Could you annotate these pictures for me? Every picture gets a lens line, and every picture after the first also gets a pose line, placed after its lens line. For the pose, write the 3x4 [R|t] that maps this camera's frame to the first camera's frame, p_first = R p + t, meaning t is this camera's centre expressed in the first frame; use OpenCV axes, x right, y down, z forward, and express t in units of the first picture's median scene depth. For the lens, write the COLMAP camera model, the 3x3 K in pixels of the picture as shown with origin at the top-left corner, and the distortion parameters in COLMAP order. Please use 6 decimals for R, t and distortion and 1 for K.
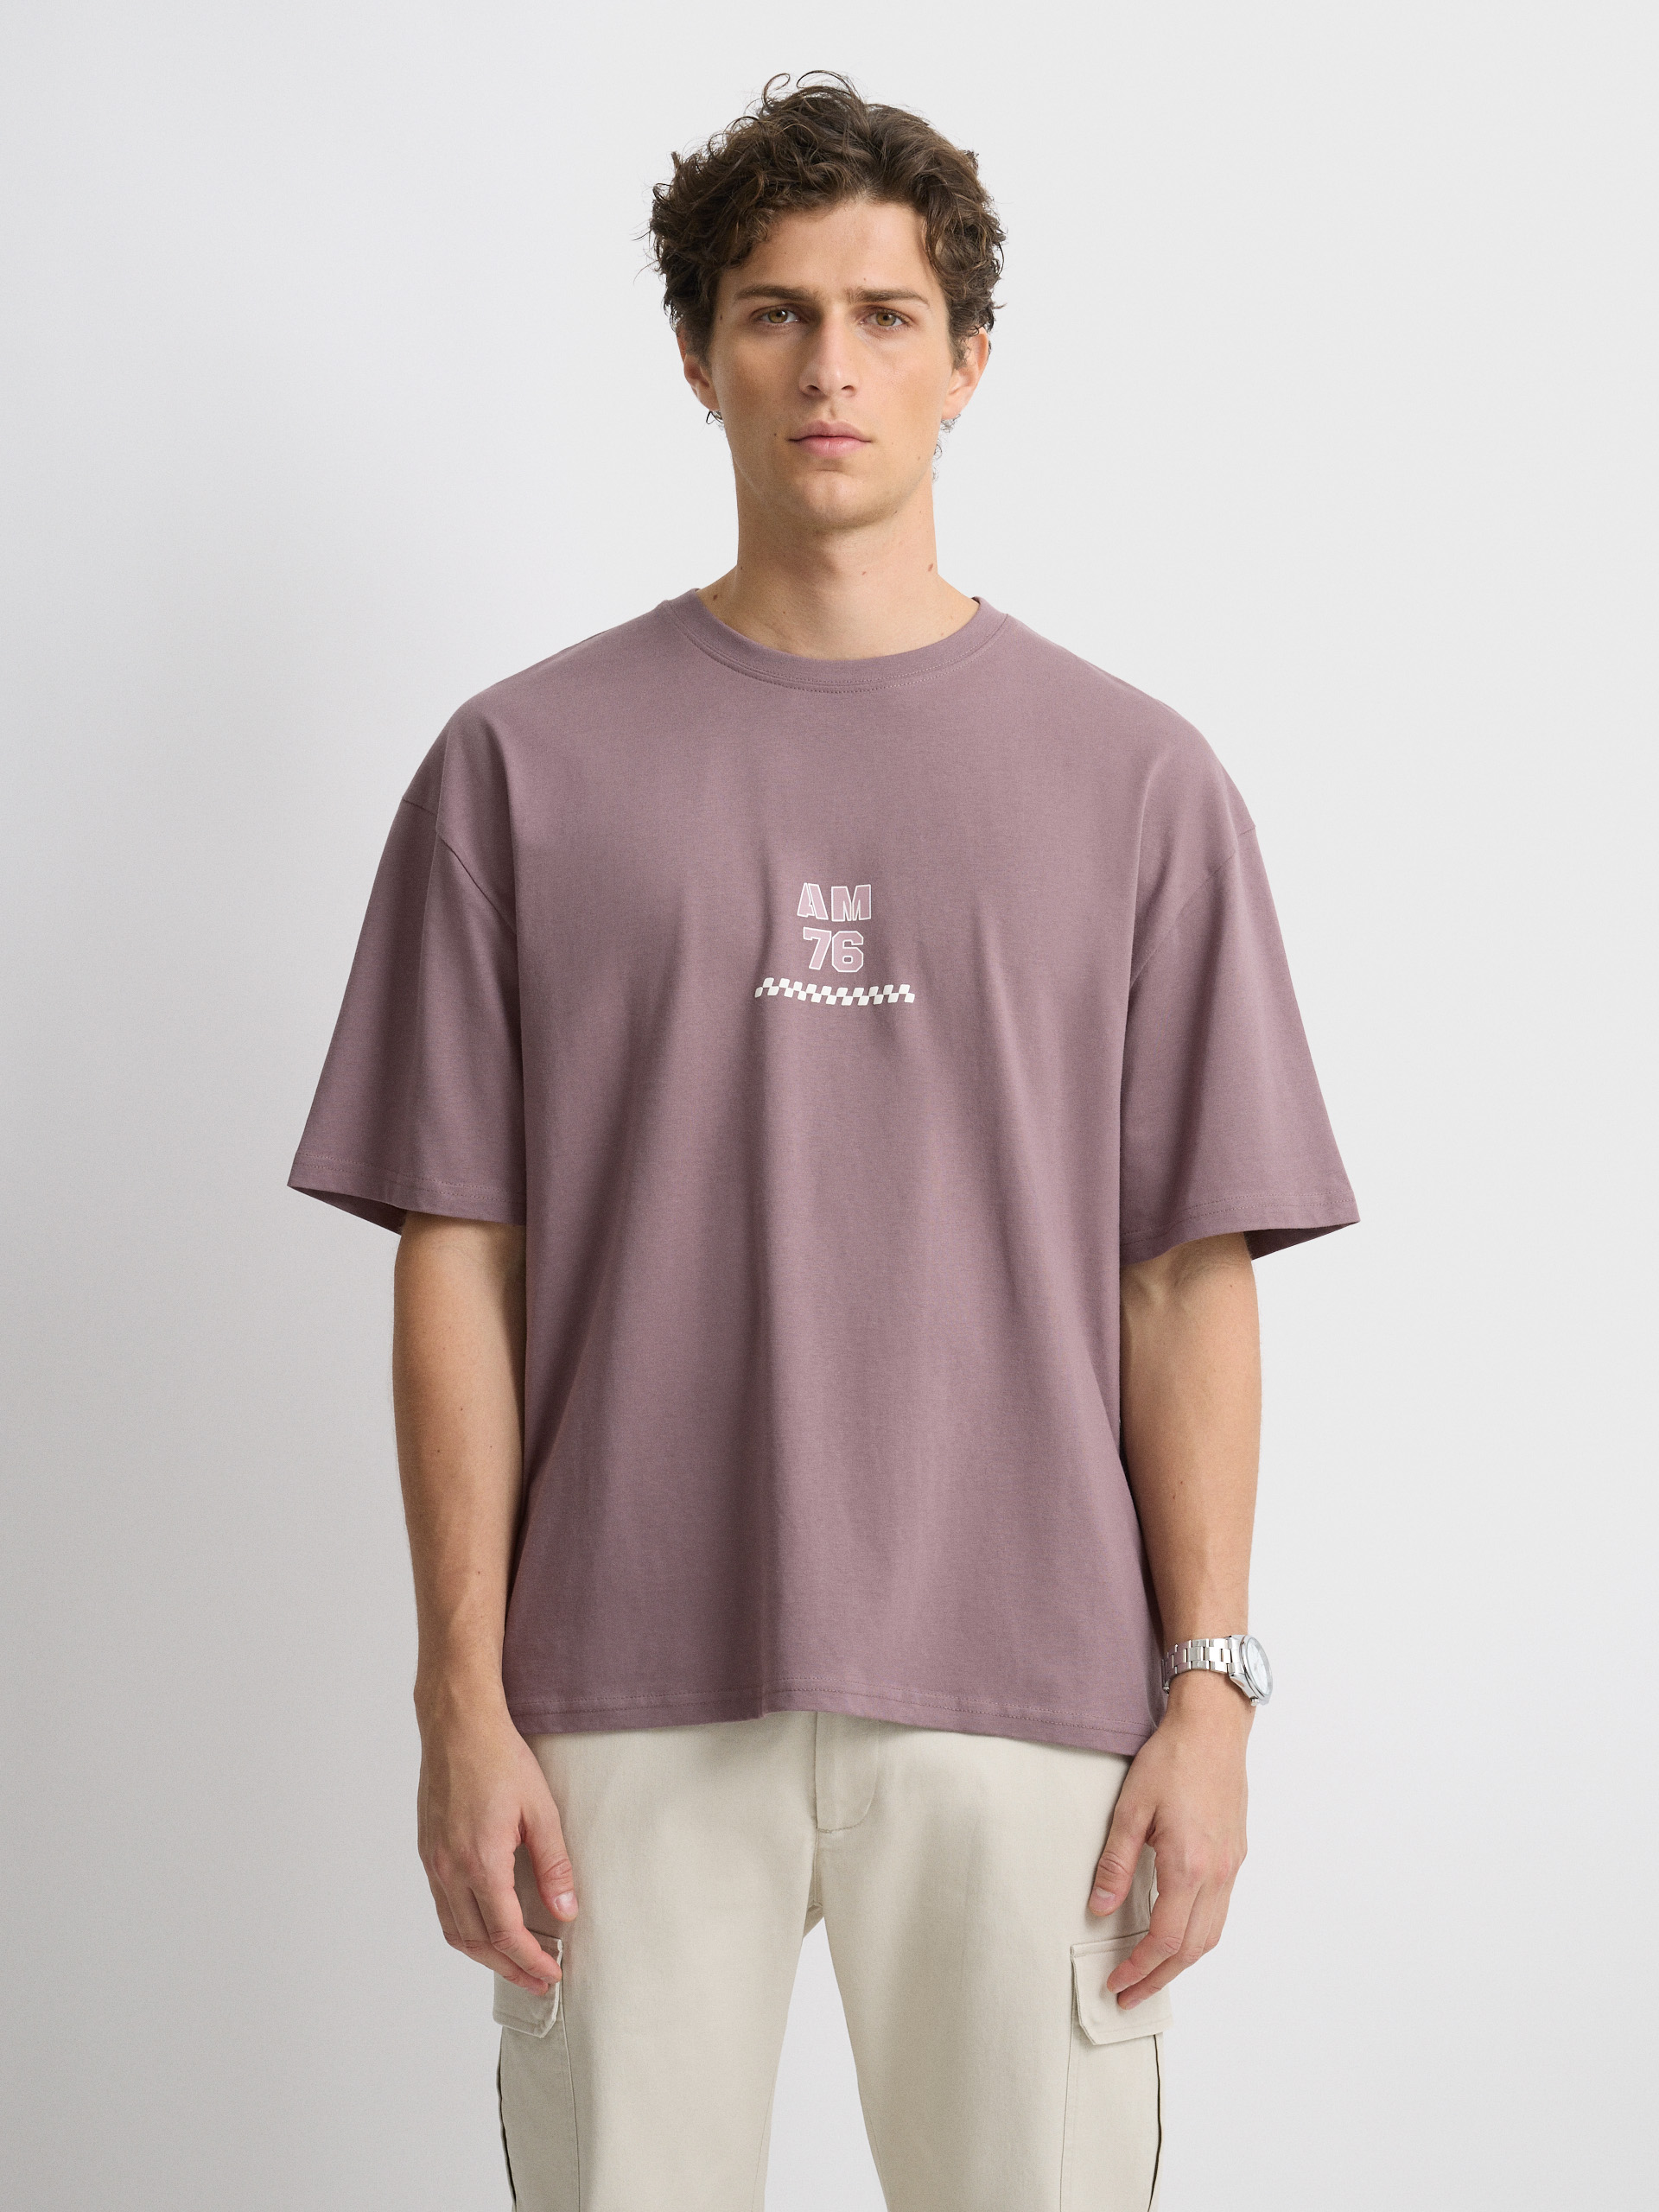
lens RADIAL K [[5172.9, 0, 829.5], [0, 5172.9, 1106.0], [0, 0, 1]] dist [-0.072508, -0.163450]
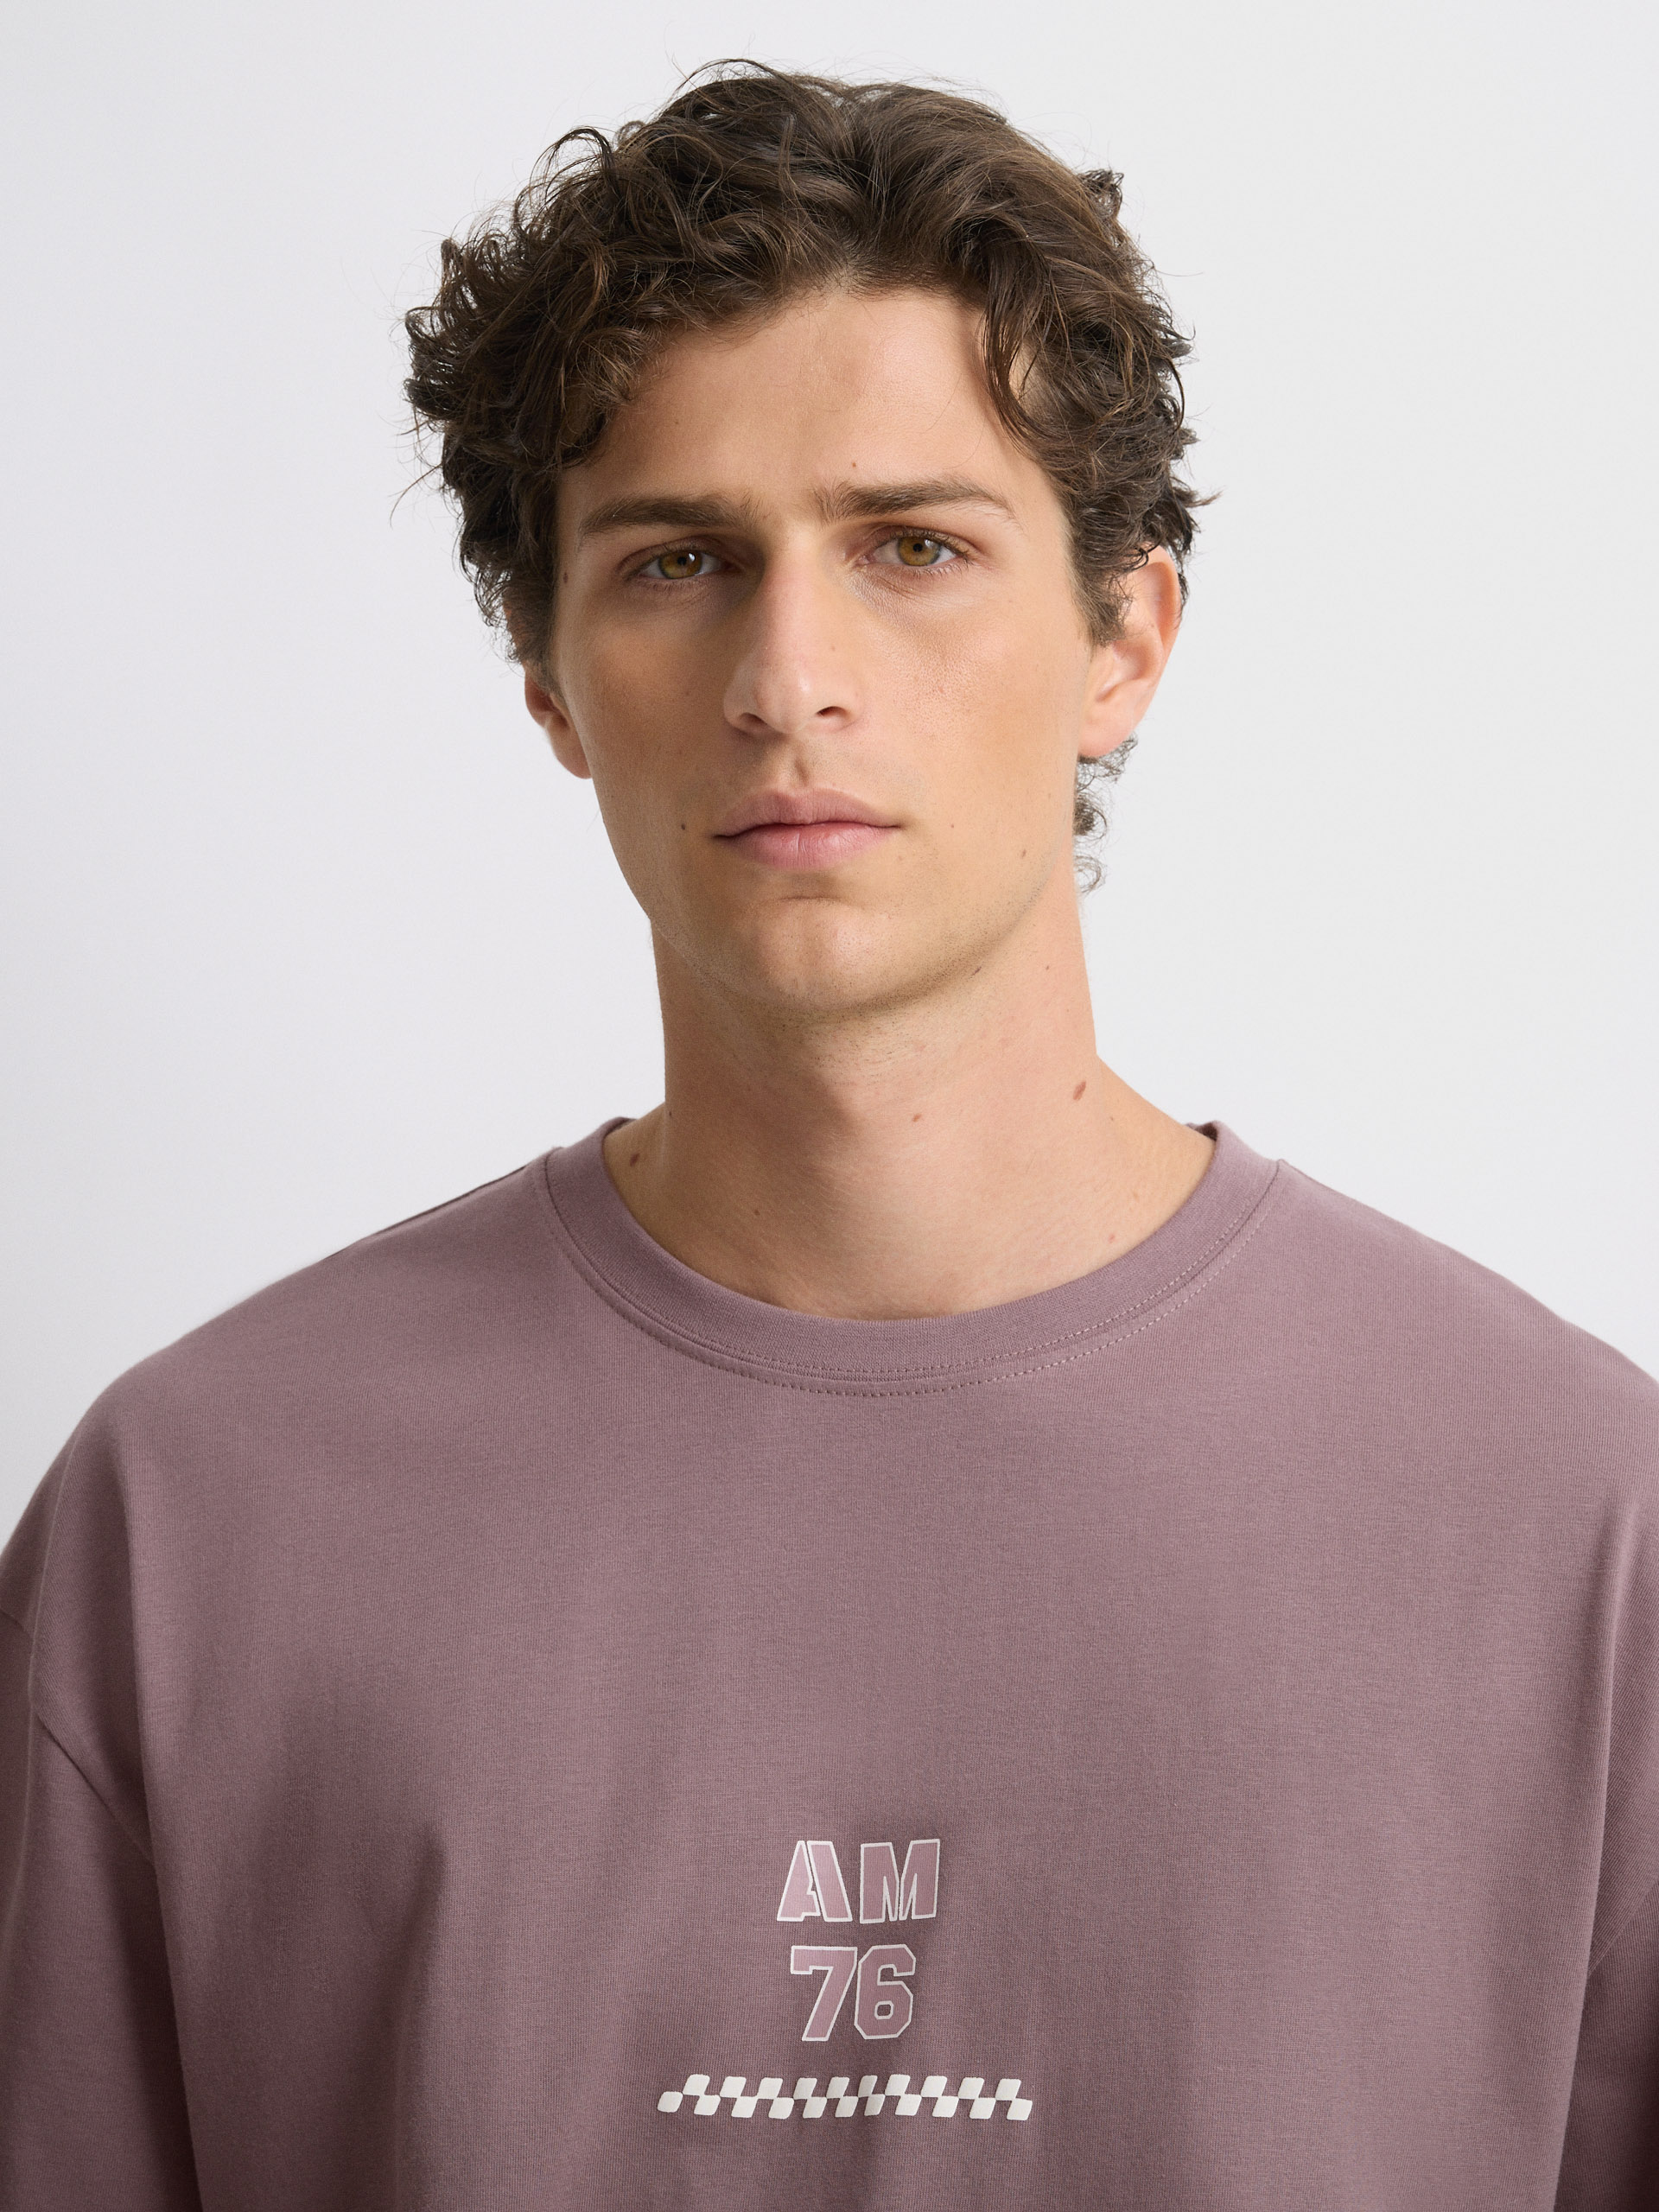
lens RADIAL K [[4121.3, 0, 828.4], [0, 4121.3, 898.0], [0, 0, 1]] dist [-0.000819, -4.026131]
pose [[0.978794, -0.069485, -0.192702, 0.069912], [0.056272, 0.995727, -0.073216, -0.097099], [0.196966, 0.060819, 0.978522, 0.653796]]
